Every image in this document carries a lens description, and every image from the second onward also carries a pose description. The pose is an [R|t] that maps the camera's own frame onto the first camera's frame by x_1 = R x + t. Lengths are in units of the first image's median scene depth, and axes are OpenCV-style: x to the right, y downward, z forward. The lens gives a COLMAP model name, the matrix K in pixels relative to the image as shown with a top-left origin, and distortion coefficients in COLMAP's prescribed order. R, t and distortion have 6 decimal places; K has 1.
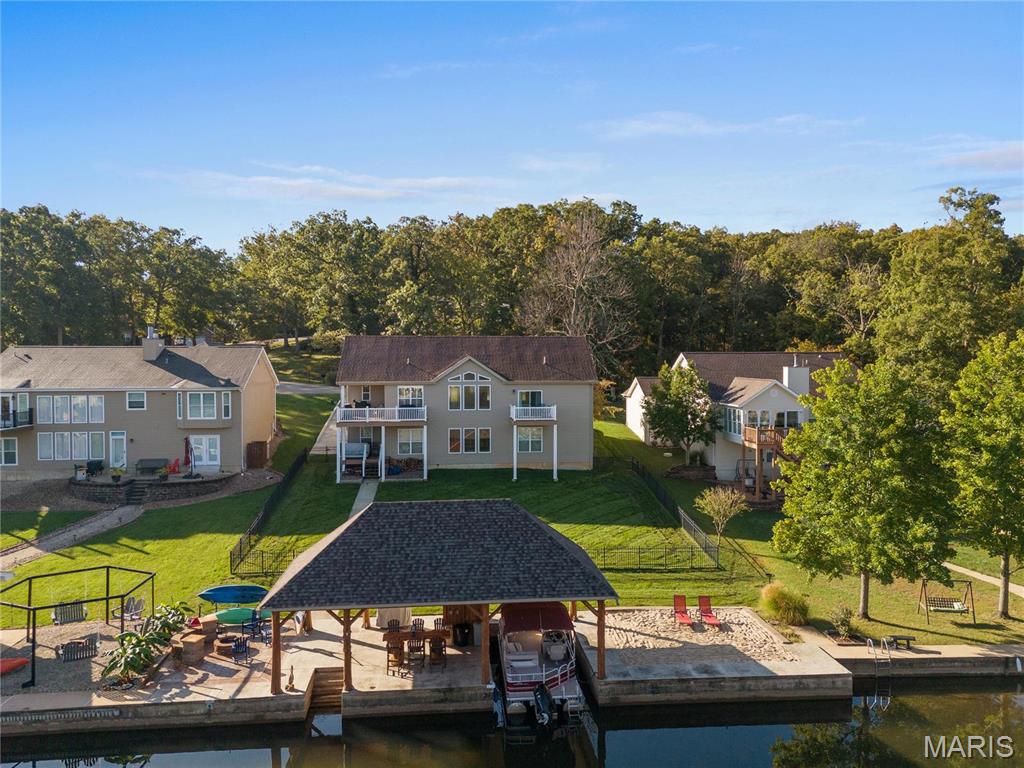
lens RADIAL K [[751.3, 0, 512.2], [0, 751.3, 385.1], [0, 0, 1]] dist [0.063579, -0.045890]
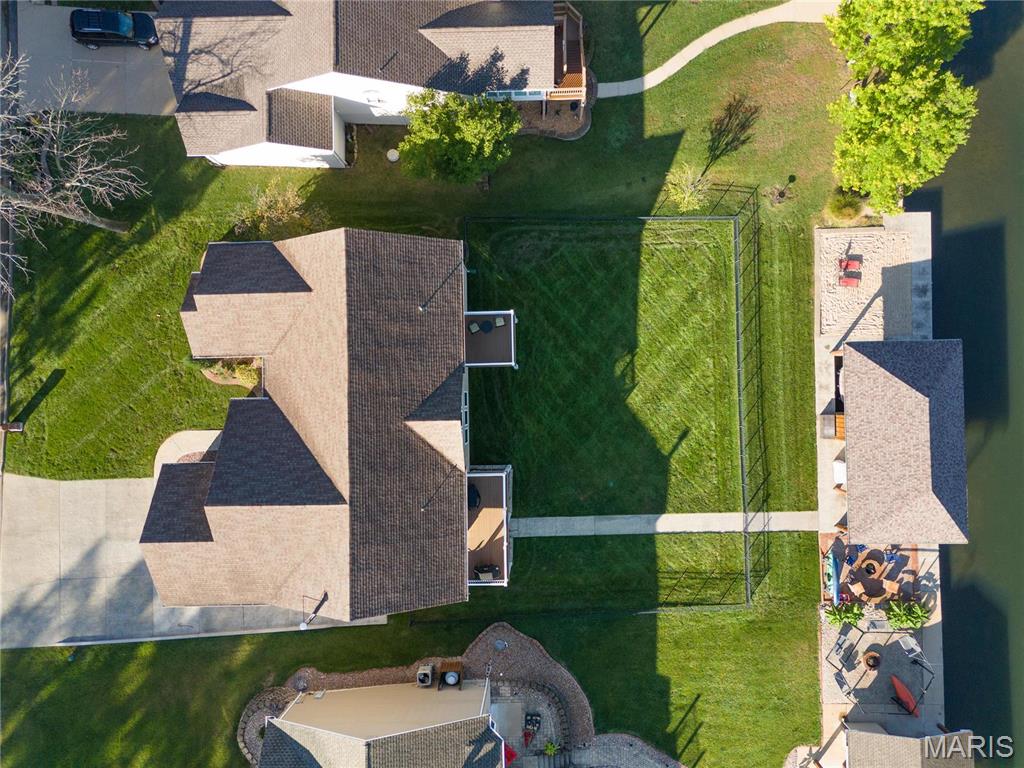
lens RADIAL K [[751.3, 0, 515.8], [0, 751.3, 385.5], [0, 0, 1]] dist [0.063579, -0.045890]
pose [[0.069030, -0.997366, 0.022280, -0.061873], [0.055320, 0.026126, 0.998127, -1.273917], [-0.996080, -0.067668, 0.056978, 1.601803]]
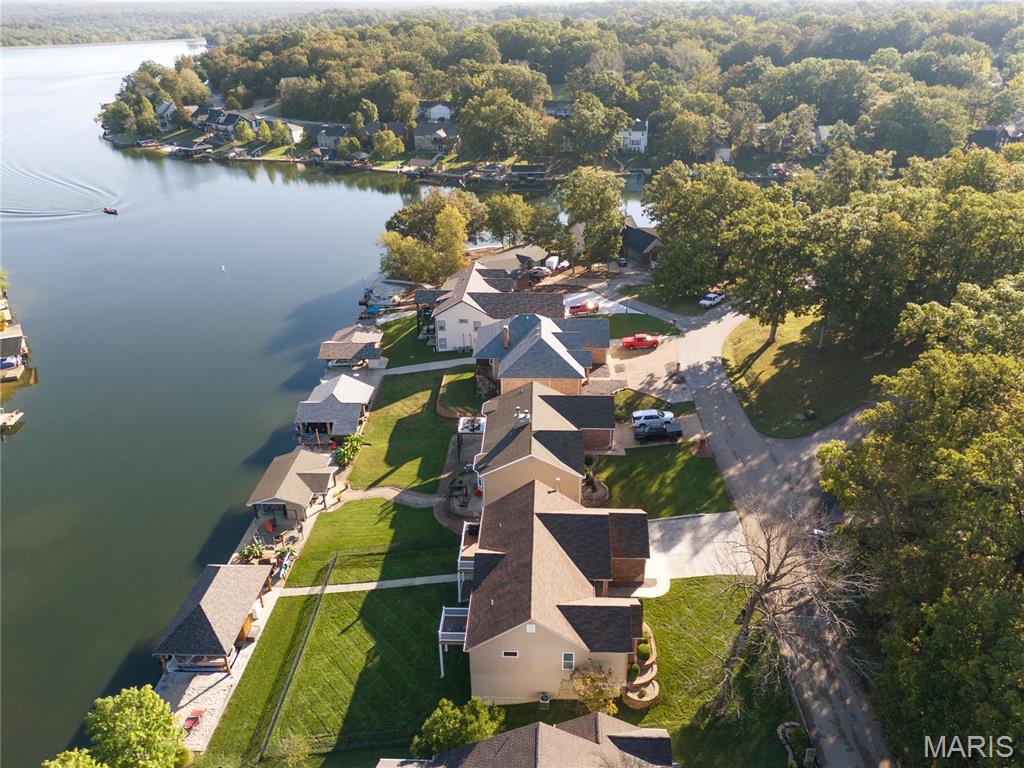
lens RADIAL K [[751.3, 0, 517.6], [0, 751.3, 381.7], [0, 0, 1]] dist [0.063579, -0.045890]
pose [[-0.126887, 0.445258, -0.886366, 1.604248], [-0.011753, 0.892851, 0.450198, -1.490378], [0.991848, 0.067542, -0.108058, 2.083680]]
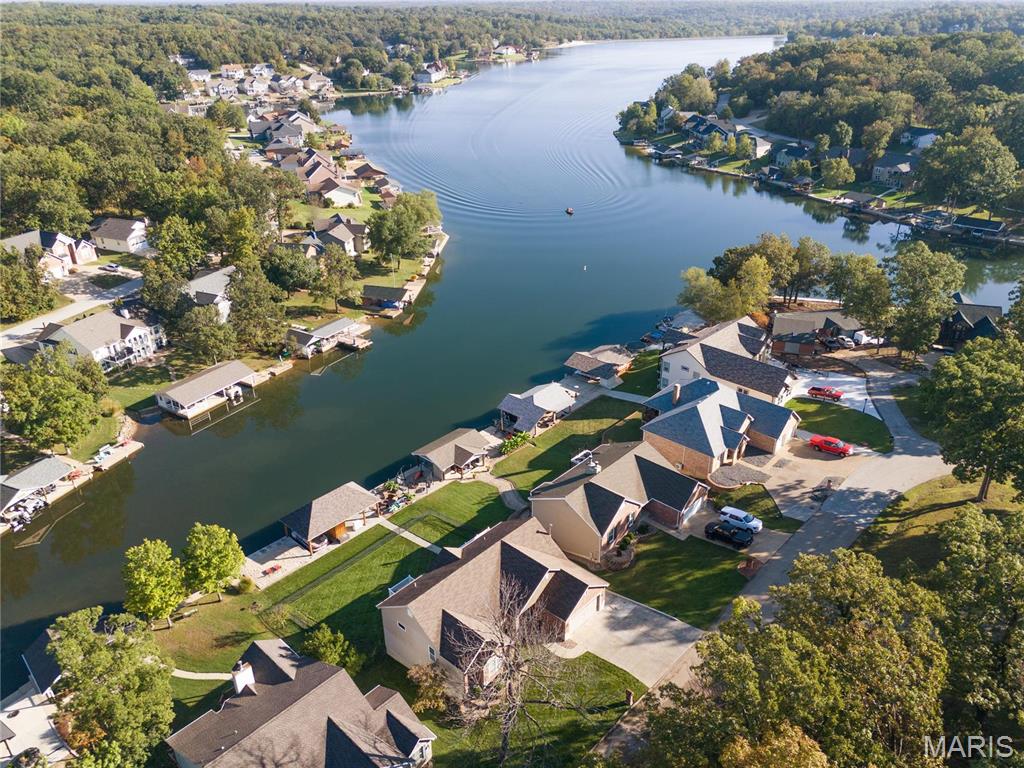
lens RADIAL K [[751.3, 0, 522.8], [0, 751.3, 383.5], [0, 0, 1]] dist [0.063579, -0.045890]
pose [[-0.735944, 0.311092, -0.601339, 1.148437], [-0.010538, 0.882814, 0.469605, -1.871375], [0.676960, 0.351940, -0.646423, 3.508674]]
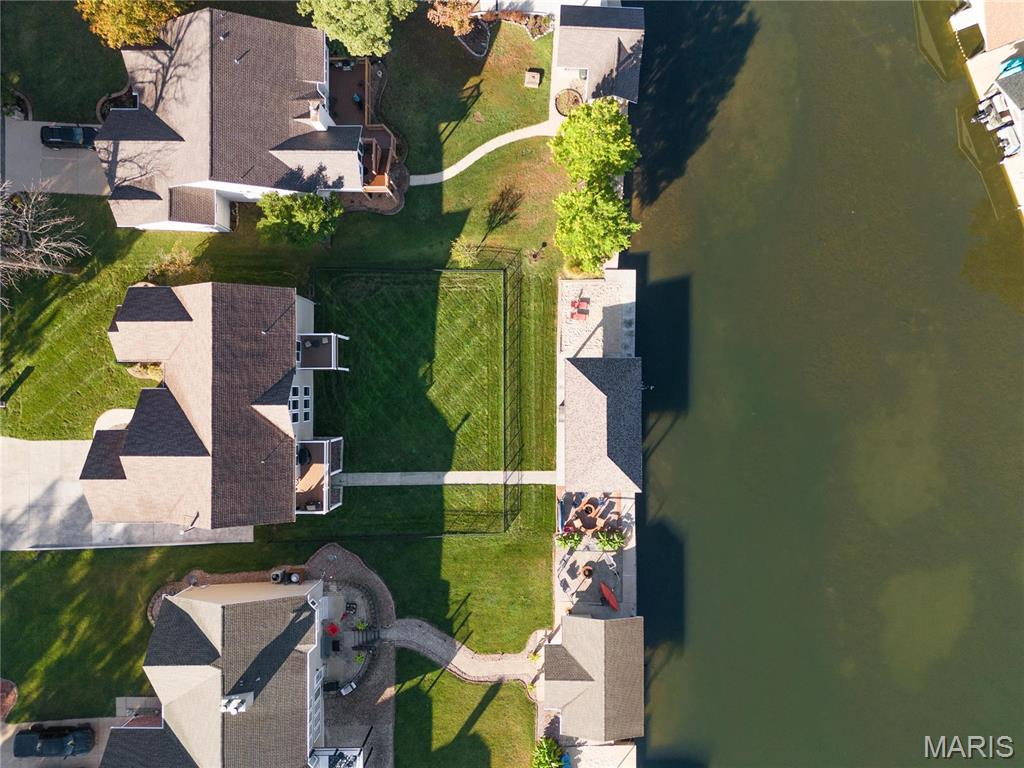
lens RADIAL K [[751.3, 0, 517.0], [0, 751.3, 386.9], [0, 0, 1]] dist [0.063579, -0.045890]
pose [[0.086970, -0.996157, 0.010352, -0.020494], [0.041687, 0.014021, 0.999032, -1.957746], [-0.995338, -0.086455, 0.042747, 1.096588]]
